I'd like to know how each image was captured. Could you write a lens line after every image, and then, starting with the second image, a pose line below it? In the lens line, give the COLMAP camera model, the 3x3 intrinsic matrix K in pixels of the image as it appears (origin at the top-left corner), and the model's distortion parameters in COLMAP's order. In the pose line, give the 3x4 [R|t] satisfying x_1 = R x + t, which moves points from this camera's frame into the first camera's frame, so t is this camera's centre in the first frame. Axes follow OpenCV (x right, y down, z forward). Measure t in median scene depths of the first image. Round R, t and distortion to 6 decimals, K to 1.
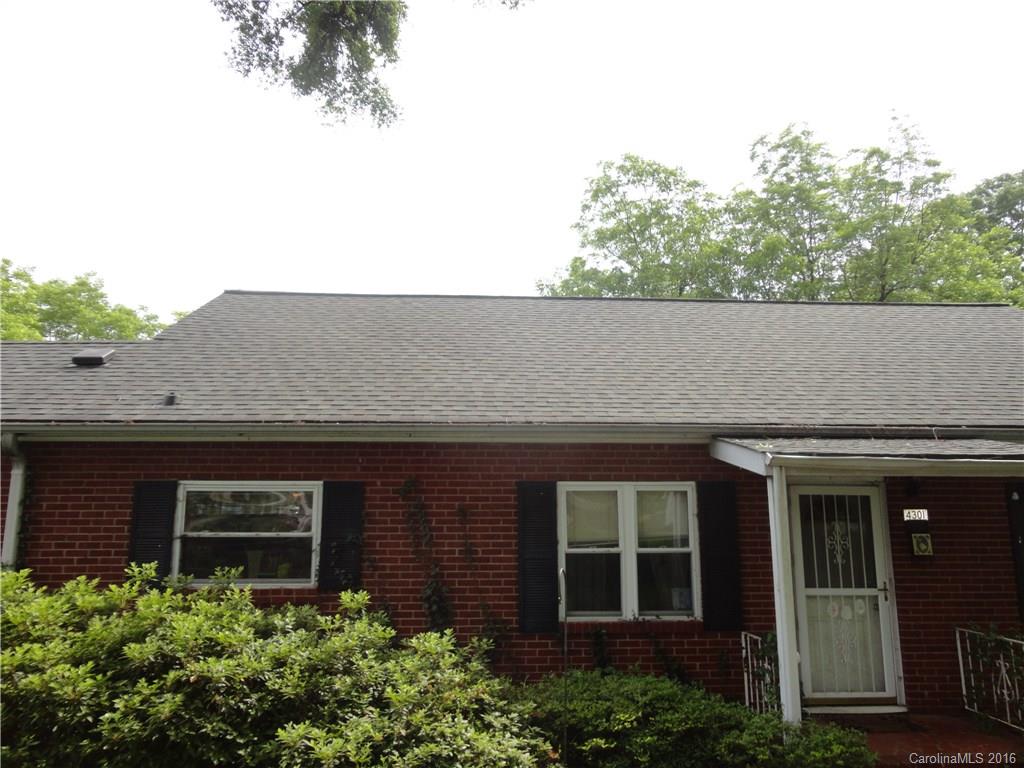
lens RADIAL K [[743.6, 0, 512.0], [0, 743.6, 384.0], [0, 0, 1]] dist [-0.001855, 0.011550]
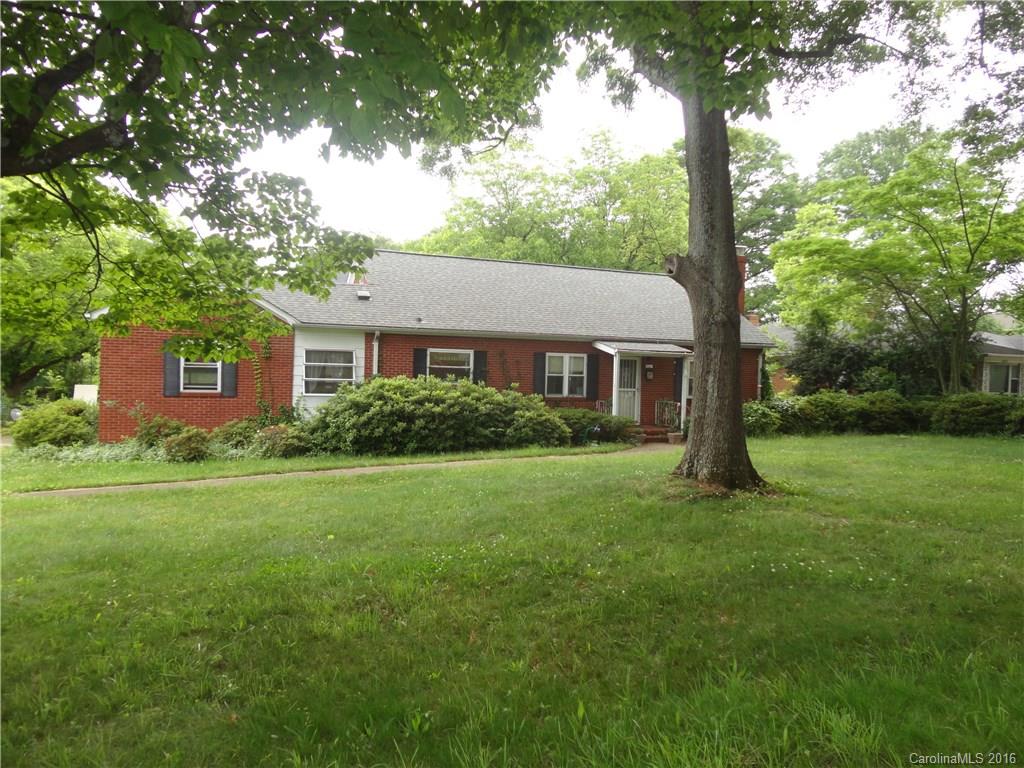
lens RADIAL K [[743.6, 0, 512.0], [0, 743.6, 384.0], [0, 0, 1]] dist [-0.001855, 0.011550]
pose [[0.948738, 0.019798, 0.315443, -1.045570], [-0.086497, 0.976198, 0.198885, -0.342275], [-0.303997, -0.215975, 0.927869, -1.841141]]
